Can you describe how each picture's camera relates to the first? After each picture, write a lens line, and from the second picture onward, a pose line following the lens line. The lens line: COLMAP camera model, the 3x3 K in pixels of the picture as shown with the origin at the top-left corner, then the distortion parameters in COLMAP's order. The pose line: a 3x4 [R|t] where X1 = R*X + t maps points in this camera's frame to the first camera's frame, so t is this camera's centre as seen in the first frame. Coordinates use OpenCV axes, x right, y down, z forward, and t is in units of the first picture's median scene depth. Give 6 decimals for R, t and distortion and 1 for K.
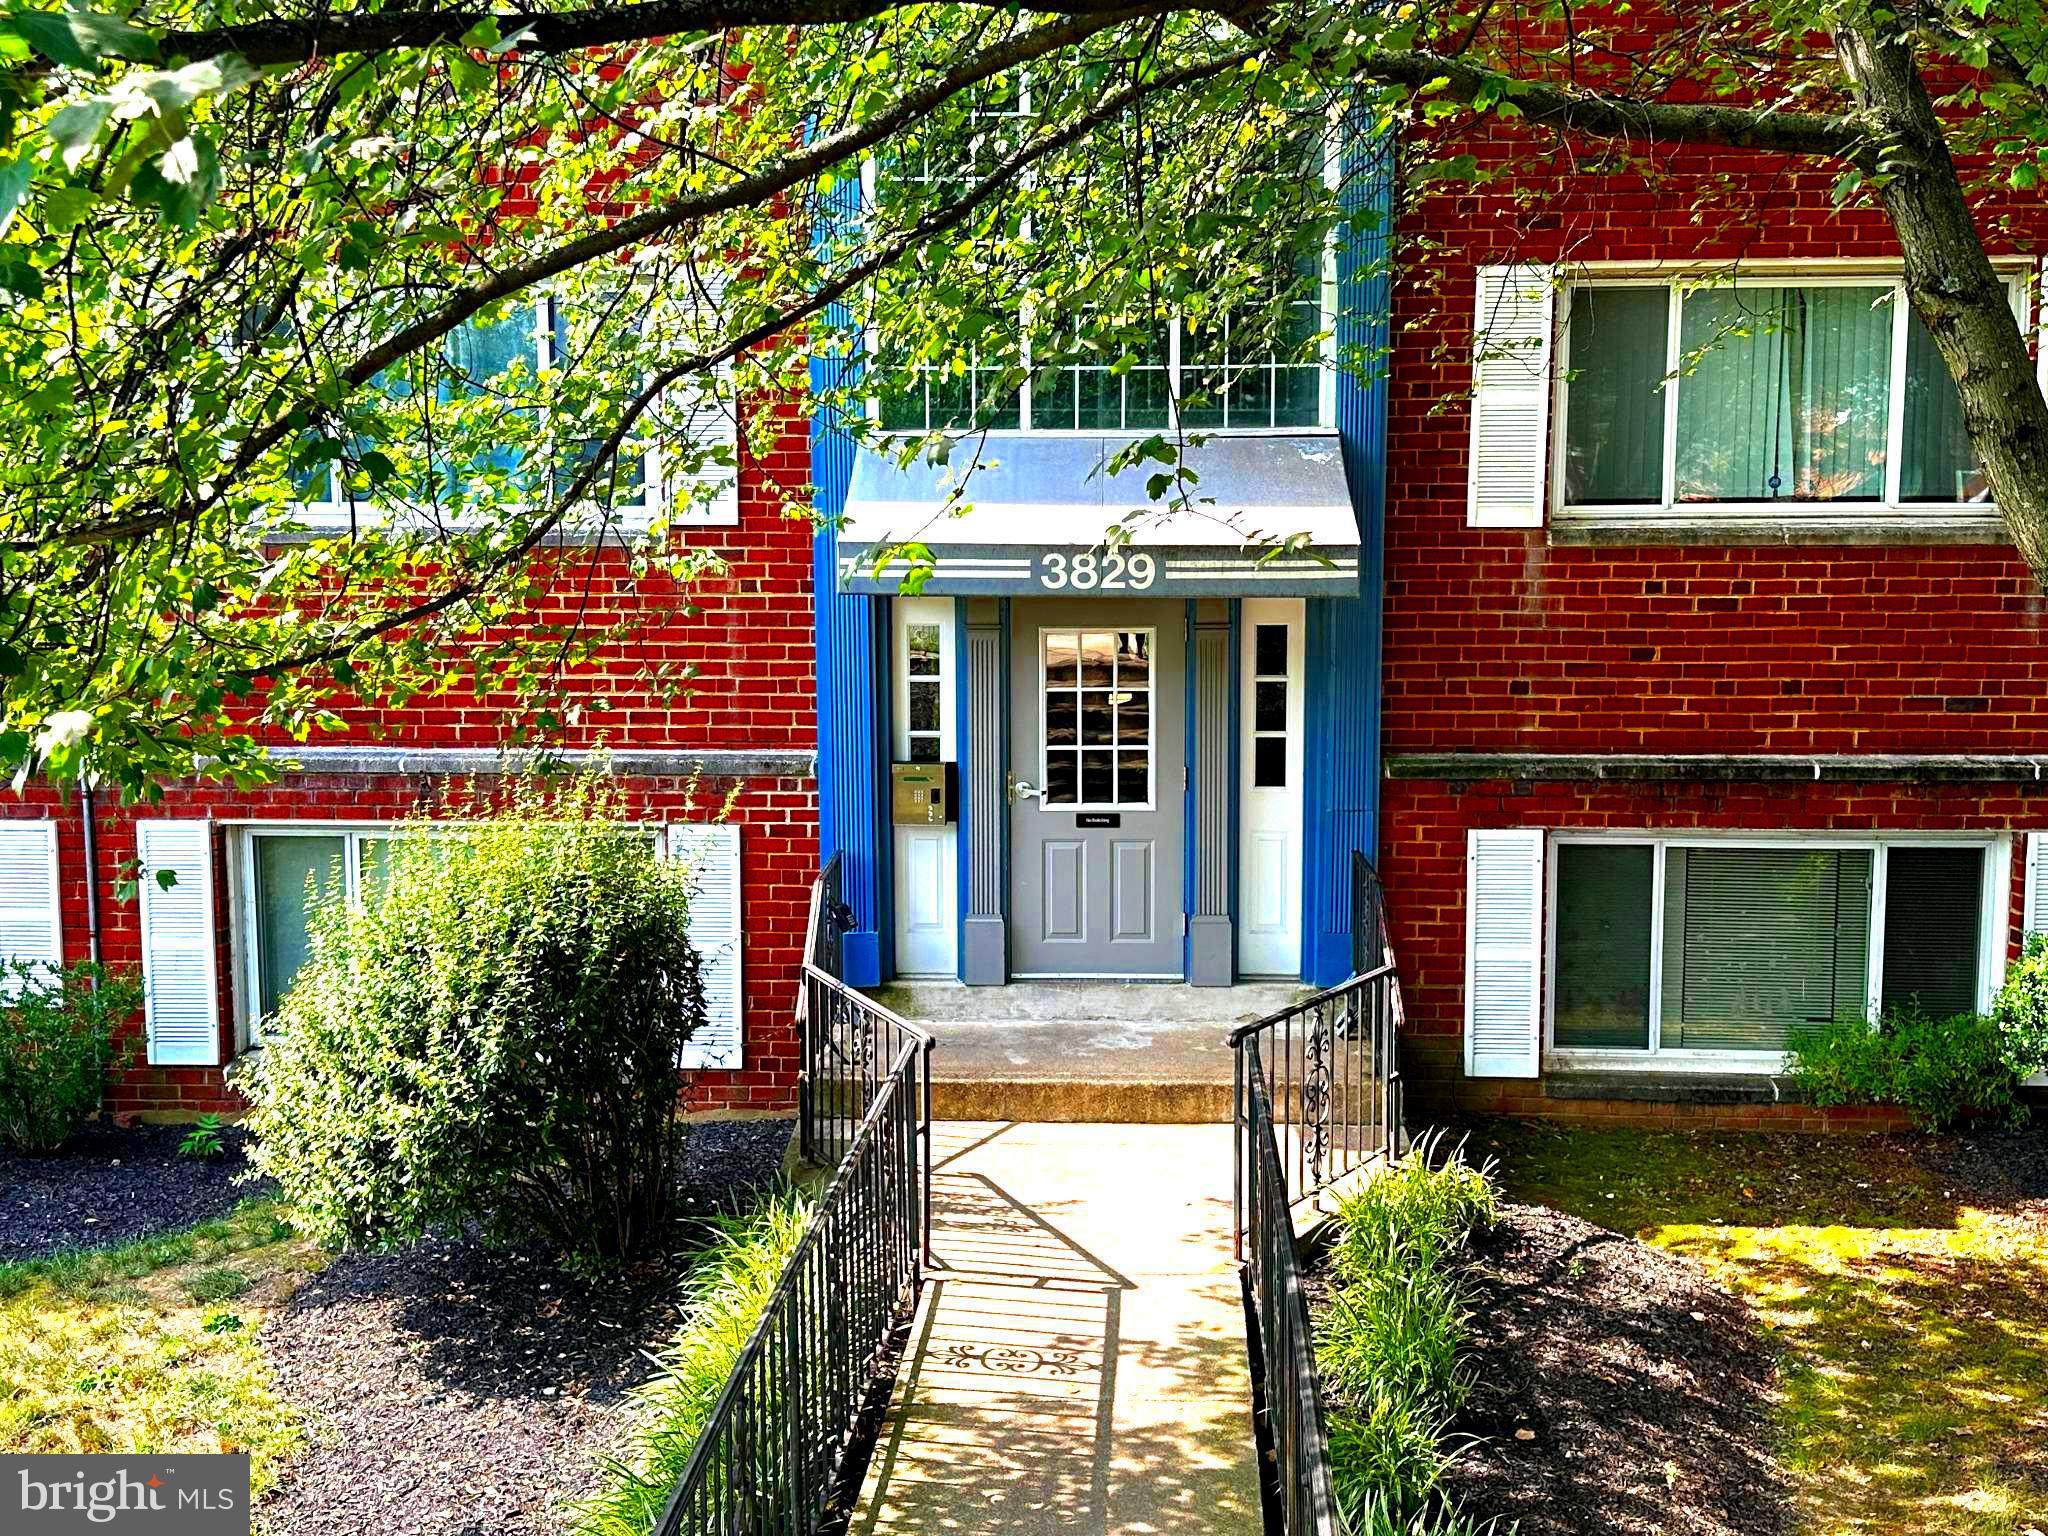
lens RADIAL K [[2194.0, 0, 1038.9], [0, 2194.0, 771.1], [0, 0, 1]] dist [0.107092, 0.000000]
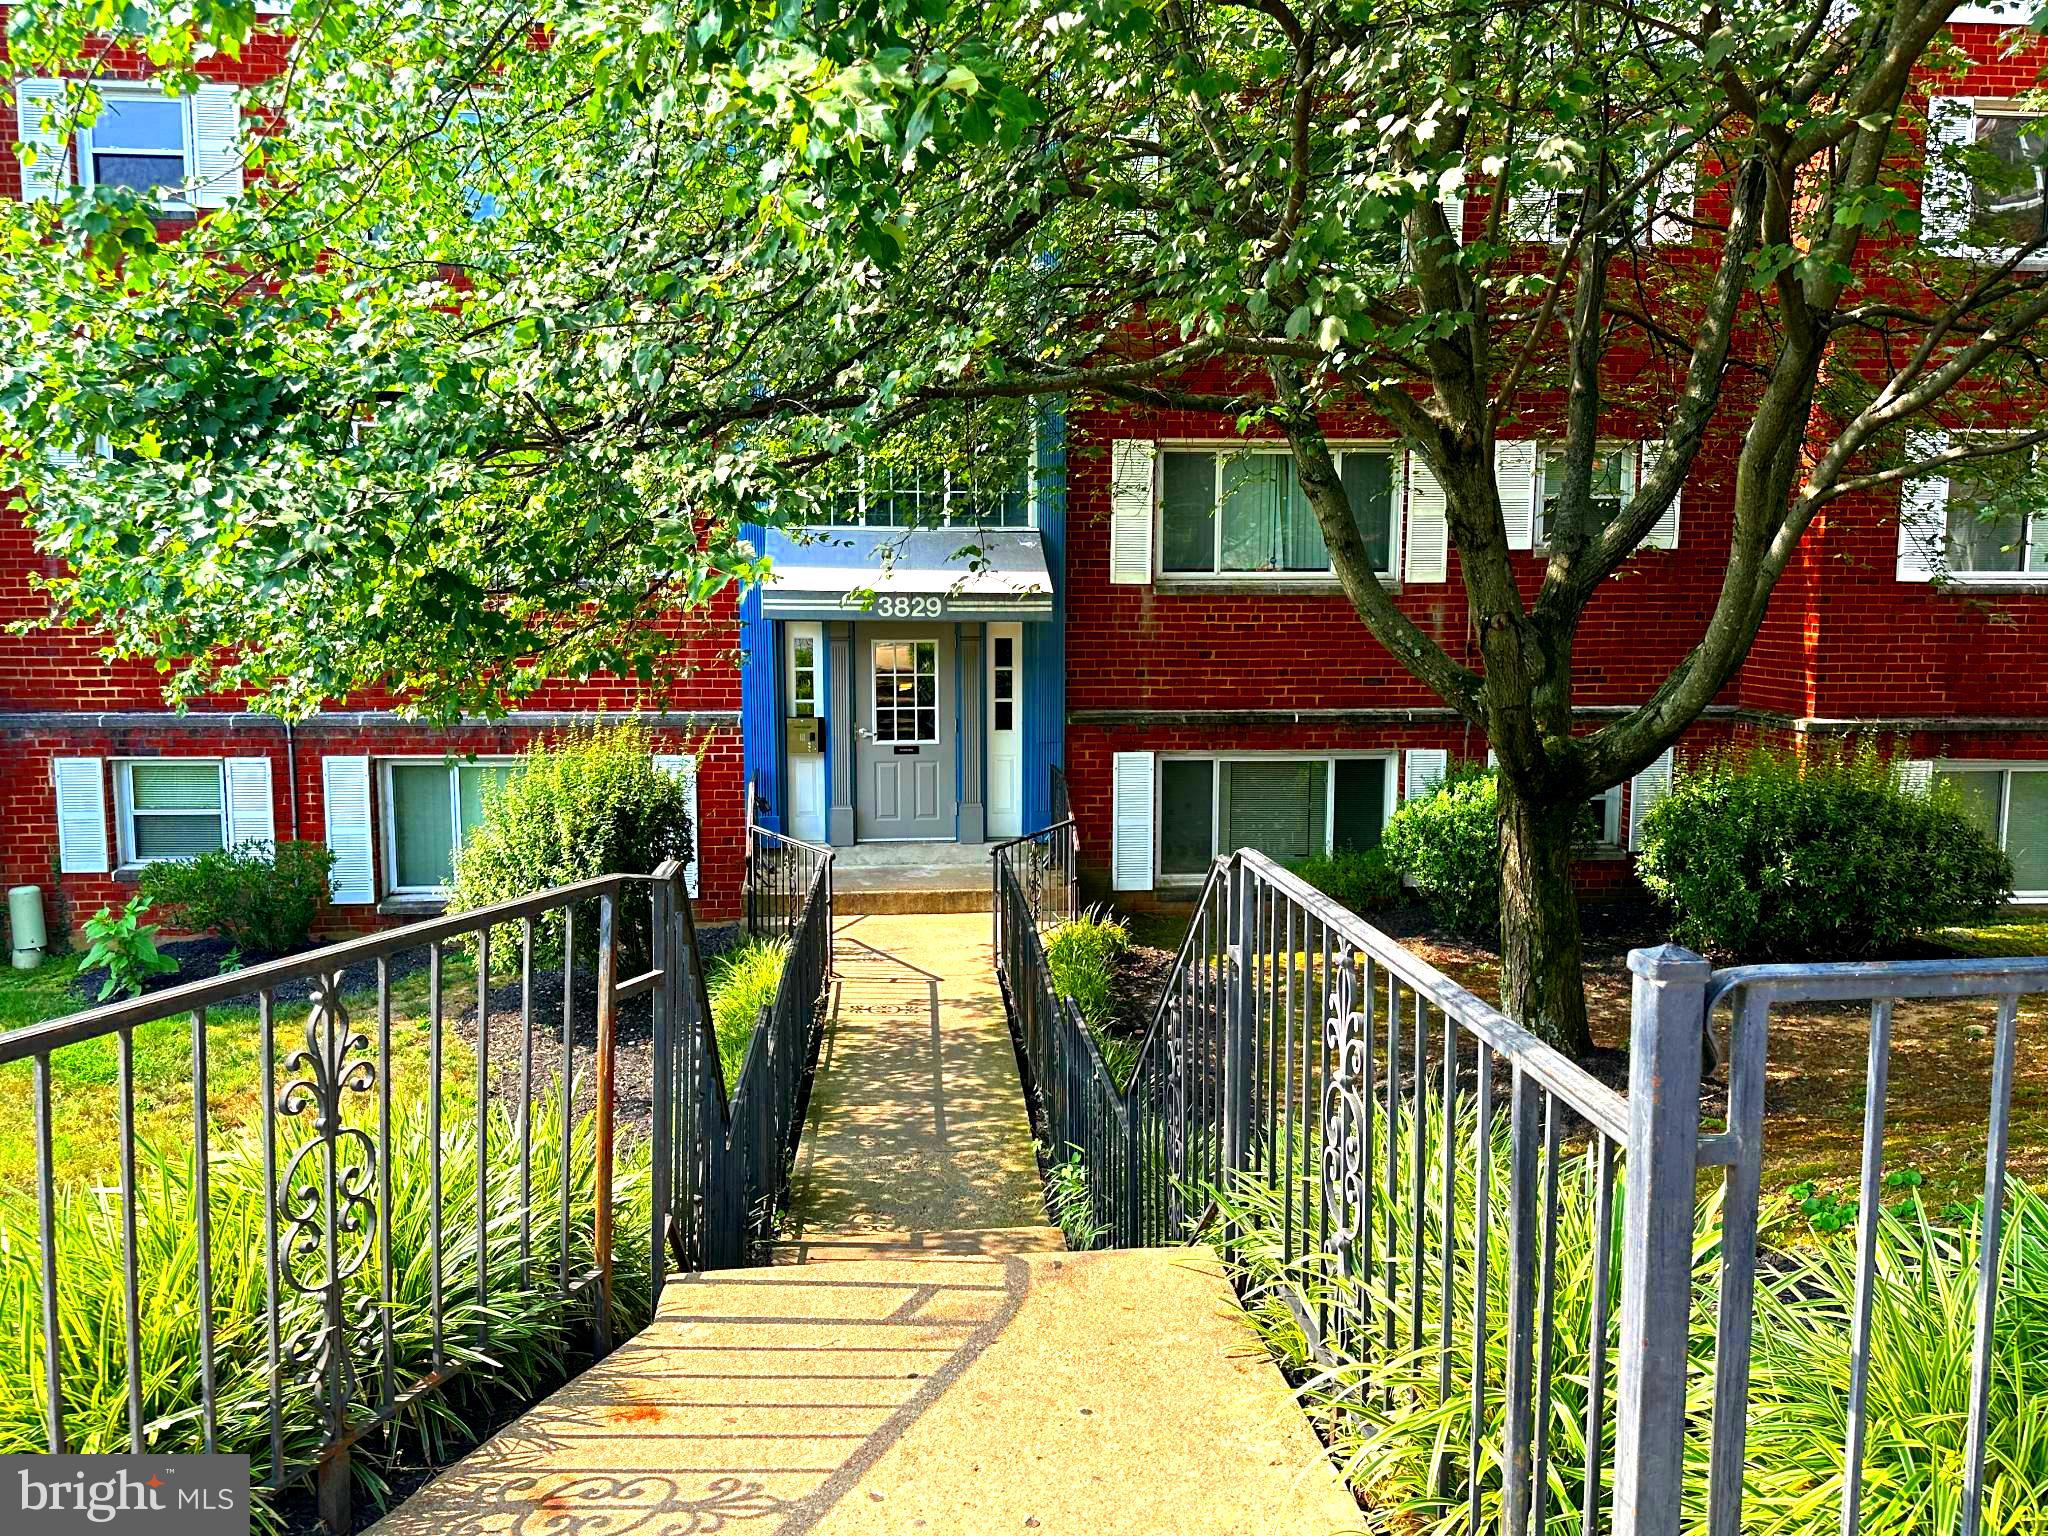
lens RADIAL K [[1654.9, 0, 1045.1], [0, 1654.9, 772.3], [0, 0, 1]] dist [0.094674, -0.018890]
pose [[0.989156, -0.013575, 0.146241, -0.065399], [0.012864, 0.999900, 0.005805, 0.039120], [-0.146305, -0.003861, 0.989232, -0.371030]]
